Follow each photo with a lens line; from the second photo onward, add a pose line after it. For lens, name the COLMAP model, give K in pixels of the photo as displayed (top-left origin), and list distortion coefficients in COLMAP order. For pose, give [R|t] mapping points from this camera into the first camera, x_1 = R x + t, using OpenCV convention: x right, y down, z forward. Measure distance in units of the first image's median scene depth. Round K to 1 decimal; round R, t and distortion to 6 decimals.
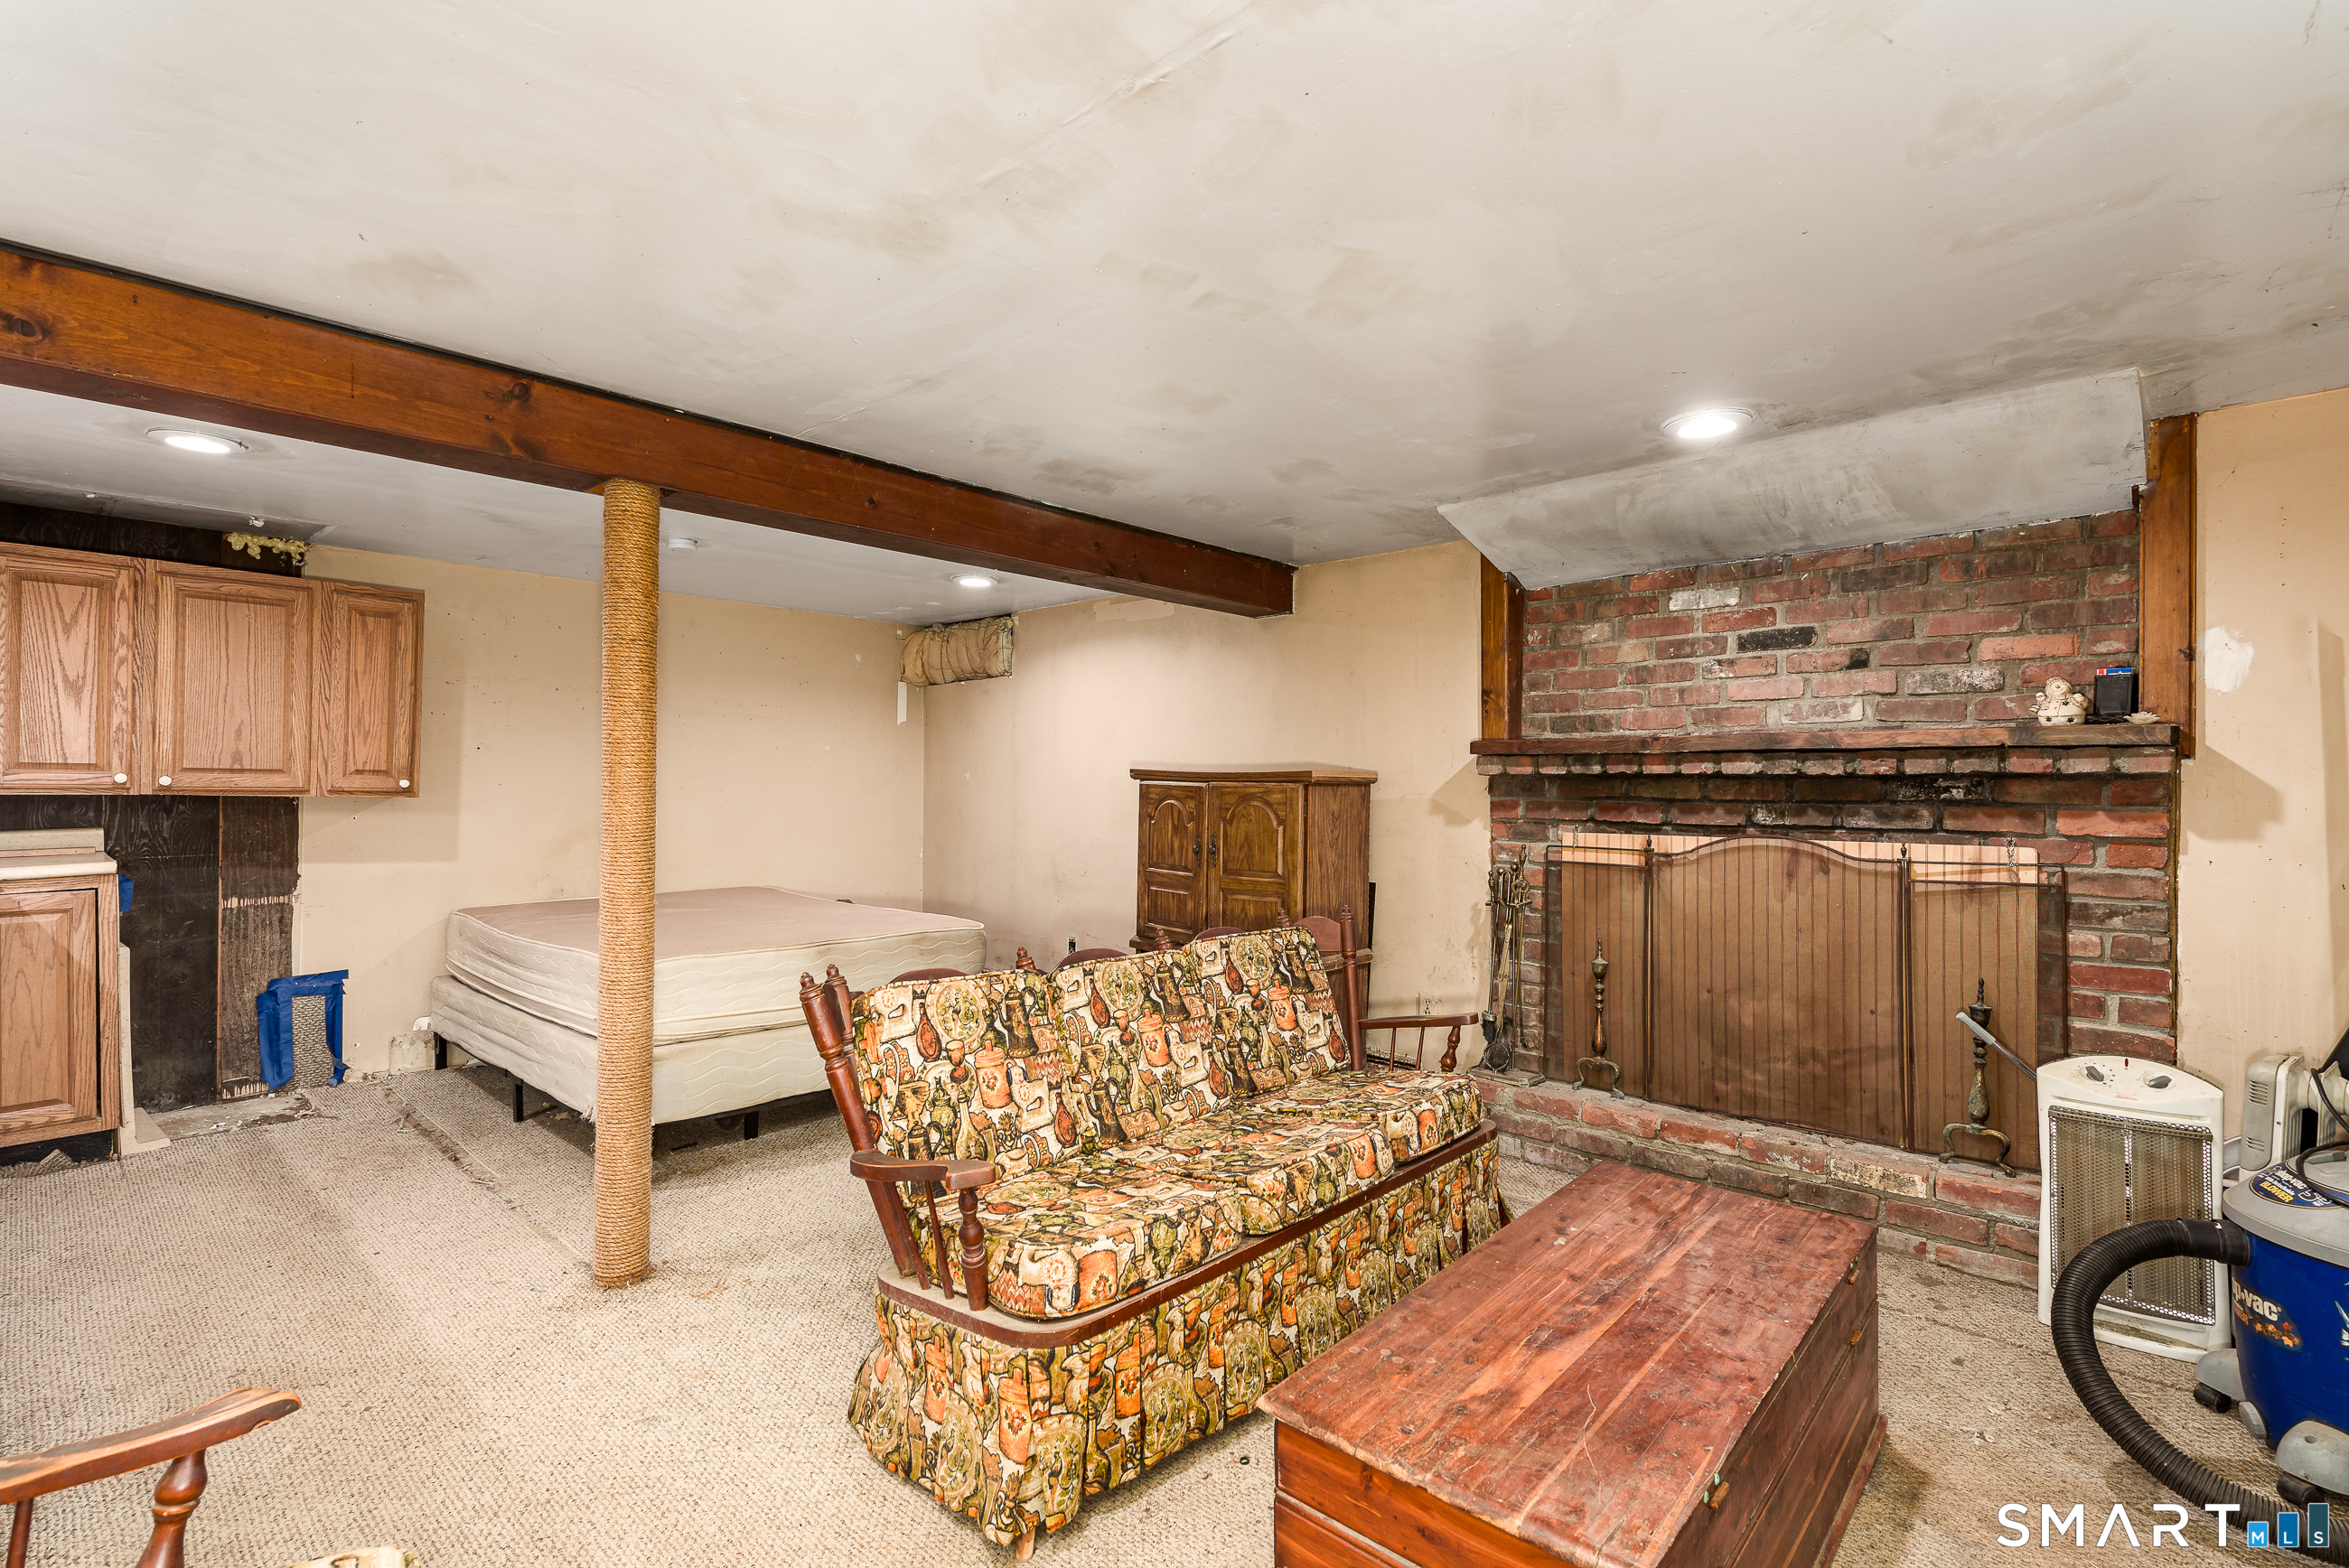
lens RADIAL K [[1075.4, 0, 1242.9], [0, 1075.4, 781.0], [0, 0, 1]] dist [0.013858, -0.004313]
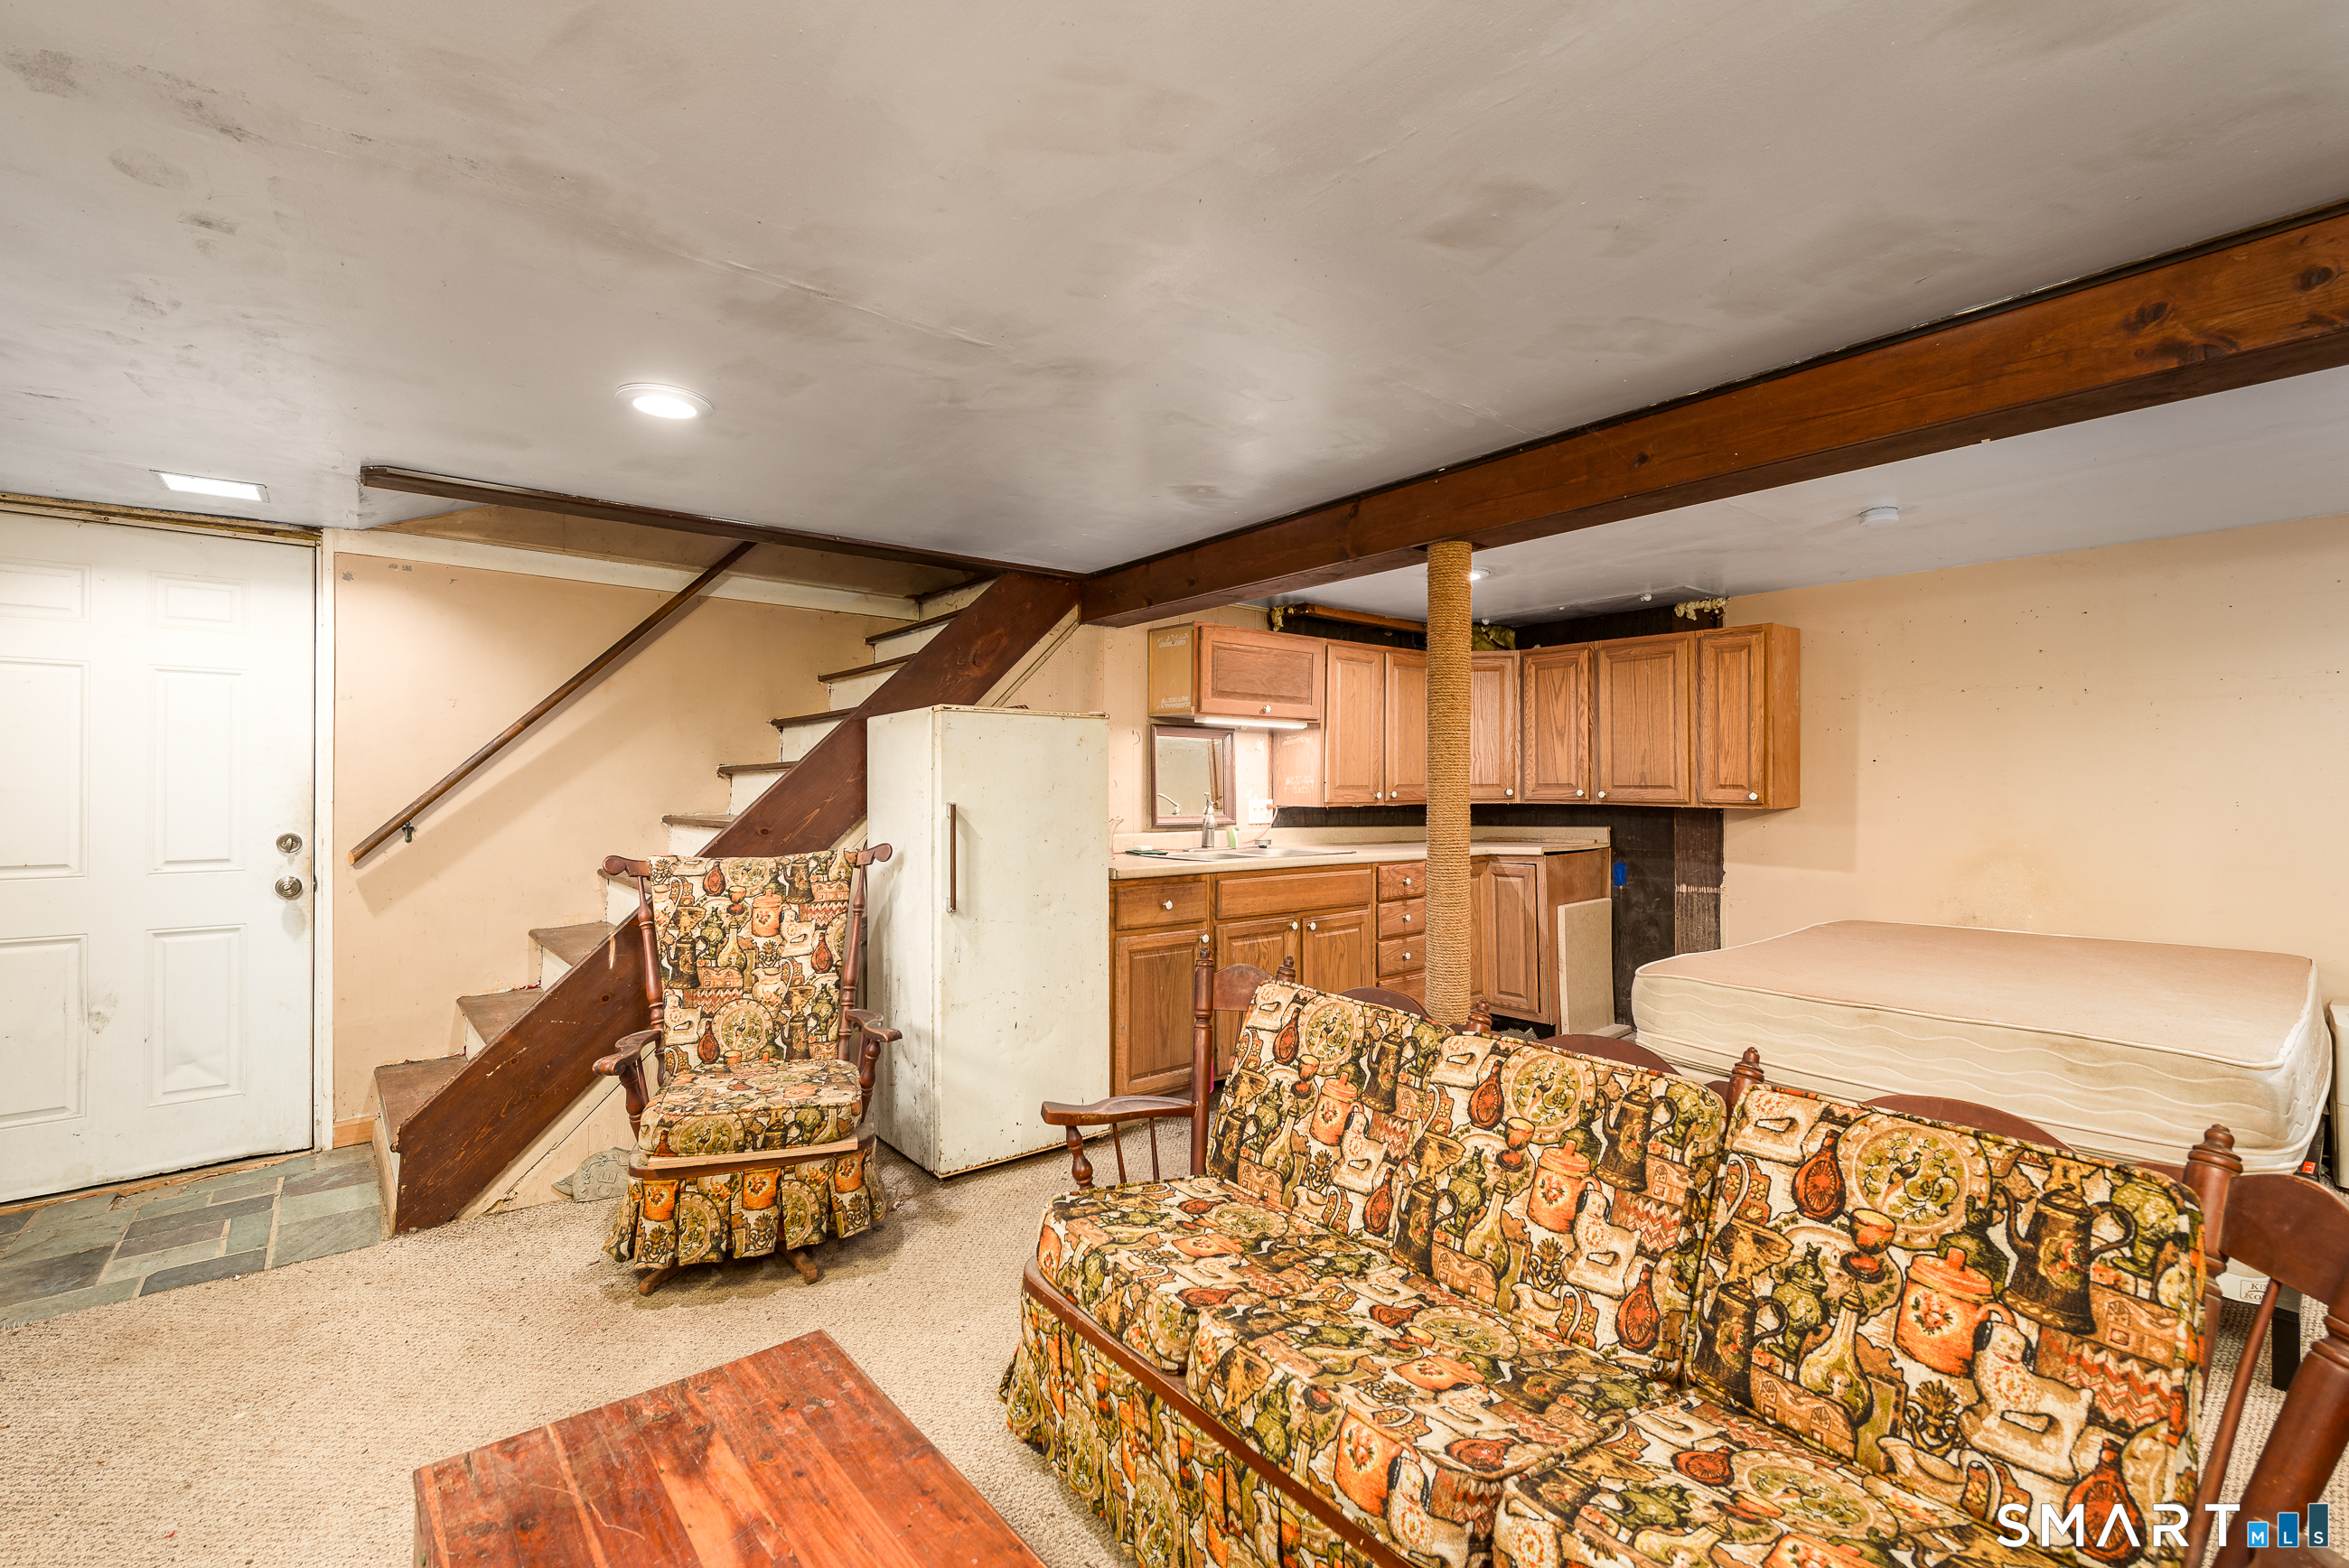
lens RADIAL K [[1043.8, 0, 1160.3], [0, 1043.8, 784.4], [0, 0, 1]] dist [0.016614, -0.004604]
pose [[-0.199801, -0.012116, -0.979762, 0.596500], [0.002354, 0.999915, -0.012845, 0.003556], [0.979834, -0.004873, -0.199755, 0.899138]]
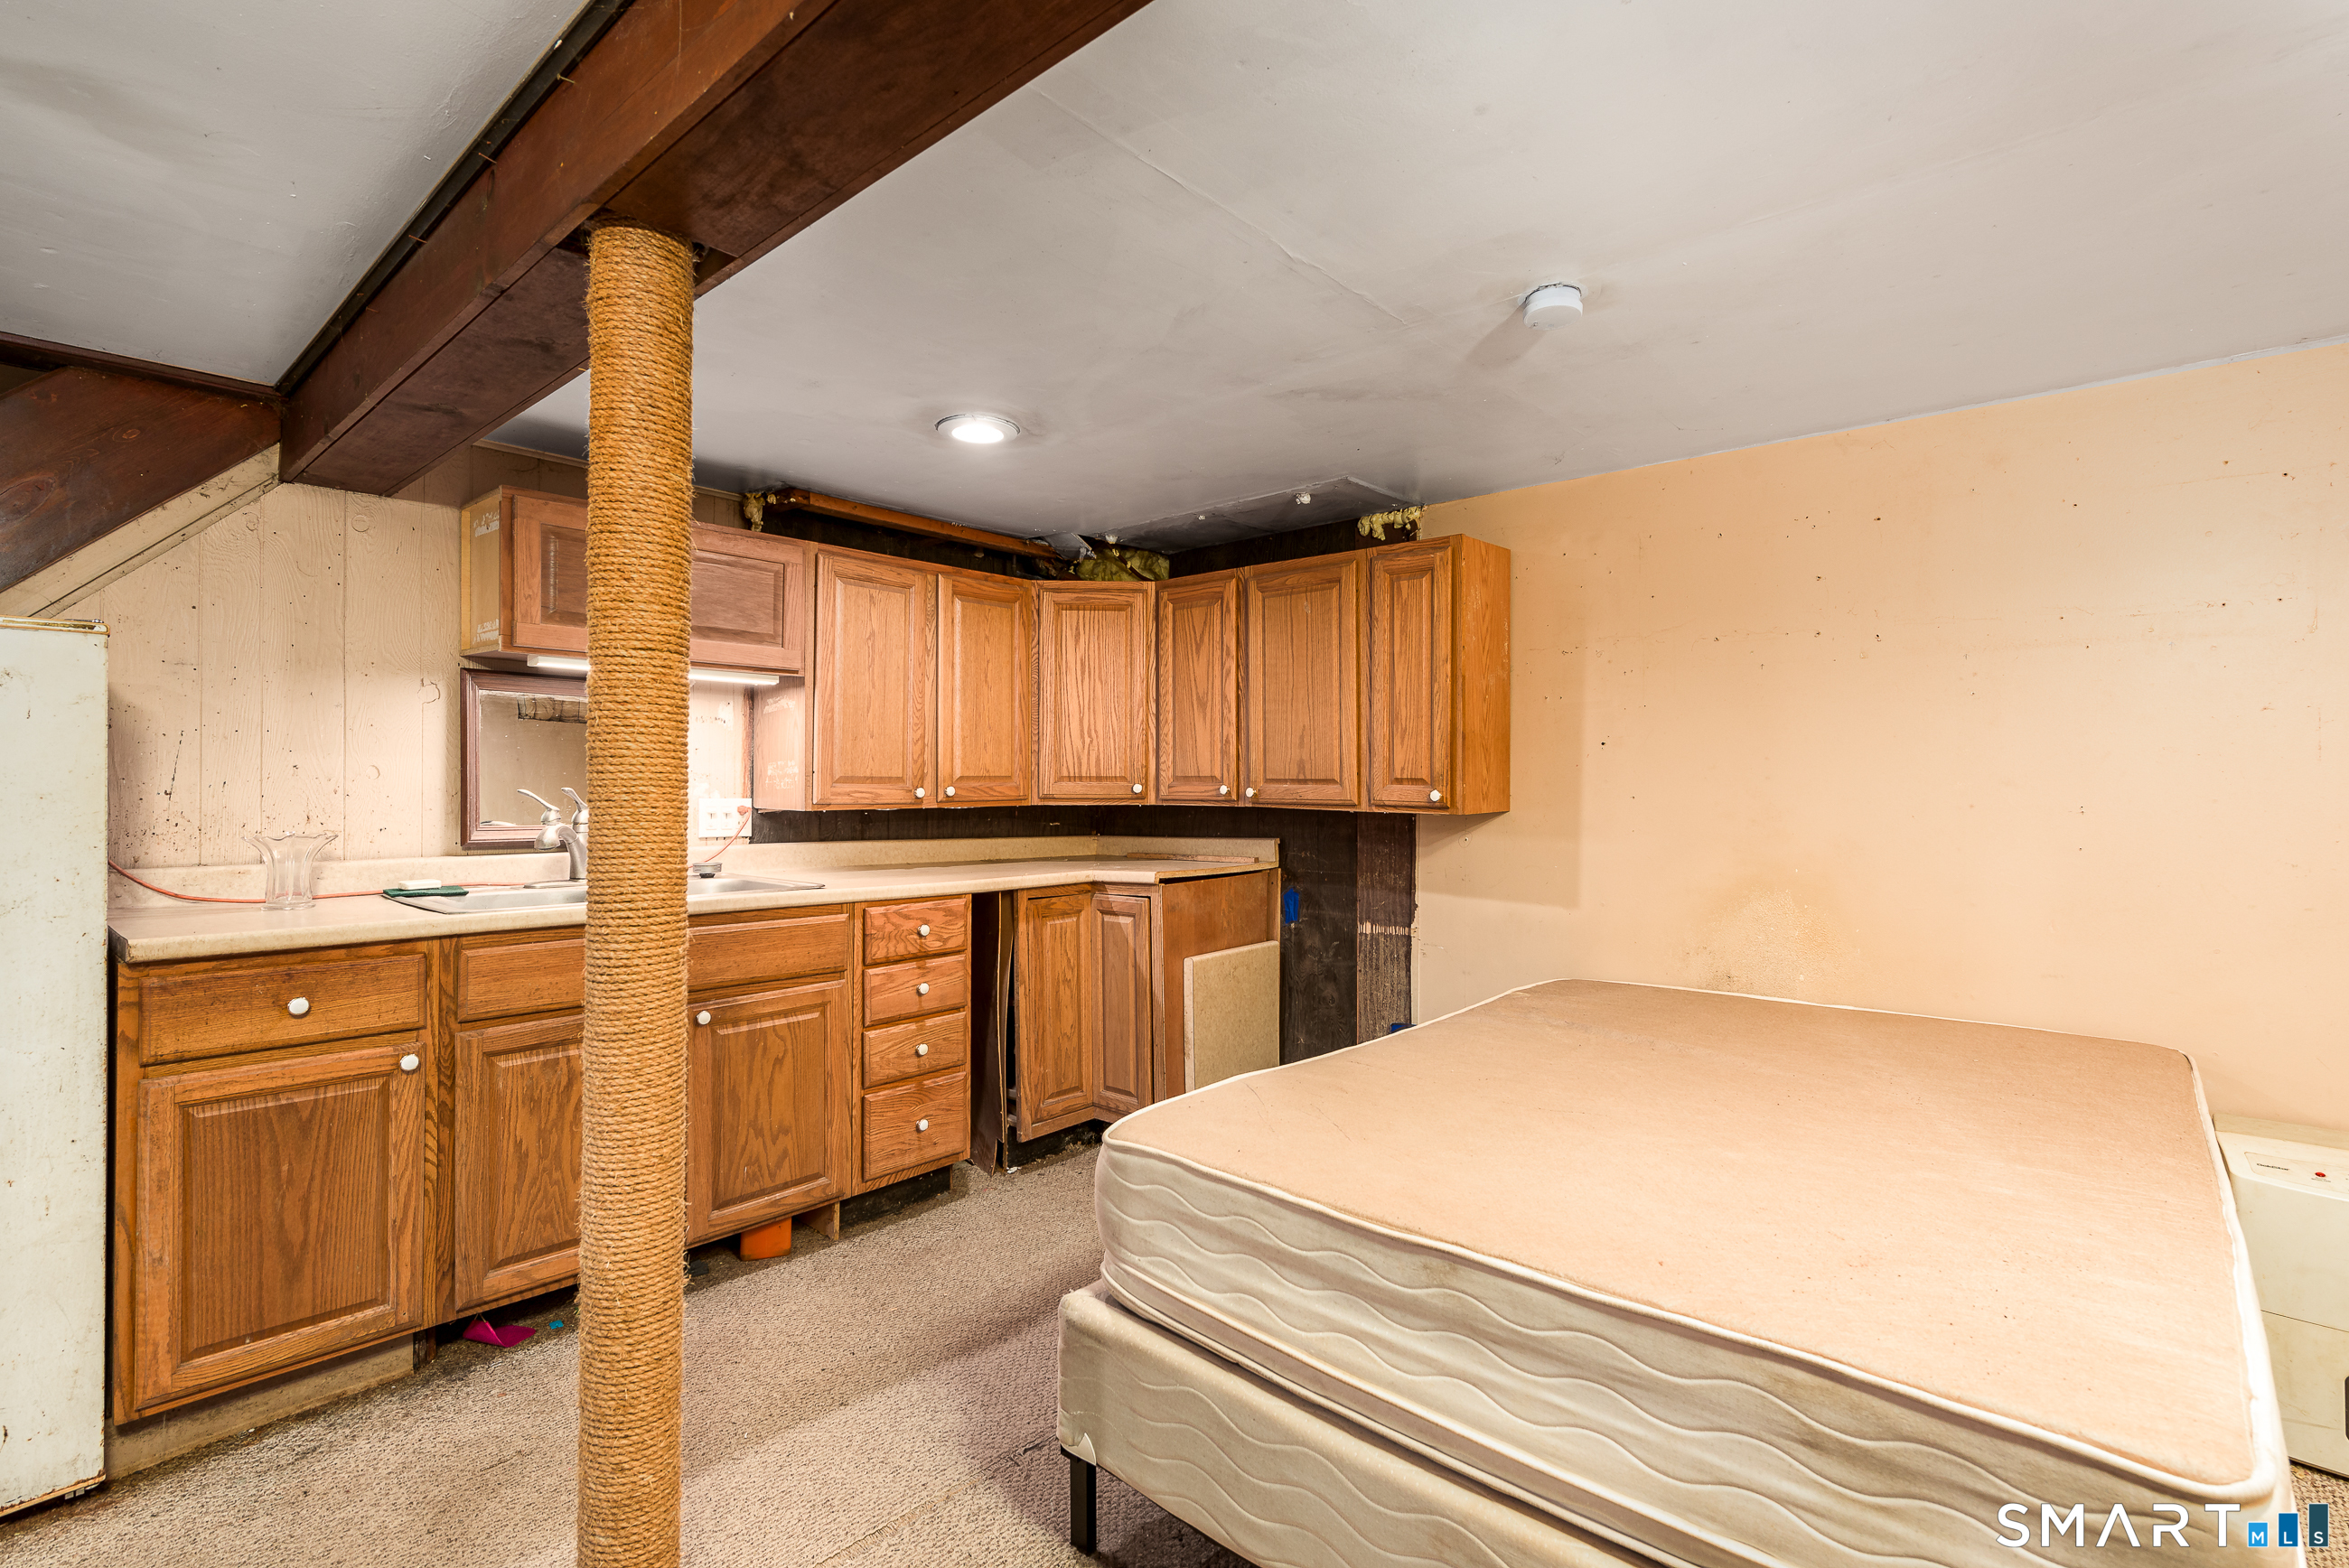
lens RADIAL K [[1075.4, 0, 1214.2], [0, 1075.4, 789.2], [0, 0, 1]] dist [0.013858, -0.004313]
pose [[-0.044265, -0.003908, -0.999012, -0.047994], [-0.000203, 0.999992, -0.003903, 0.000855], [0.999020, 0.000030, -0.044266, 1.285797]]
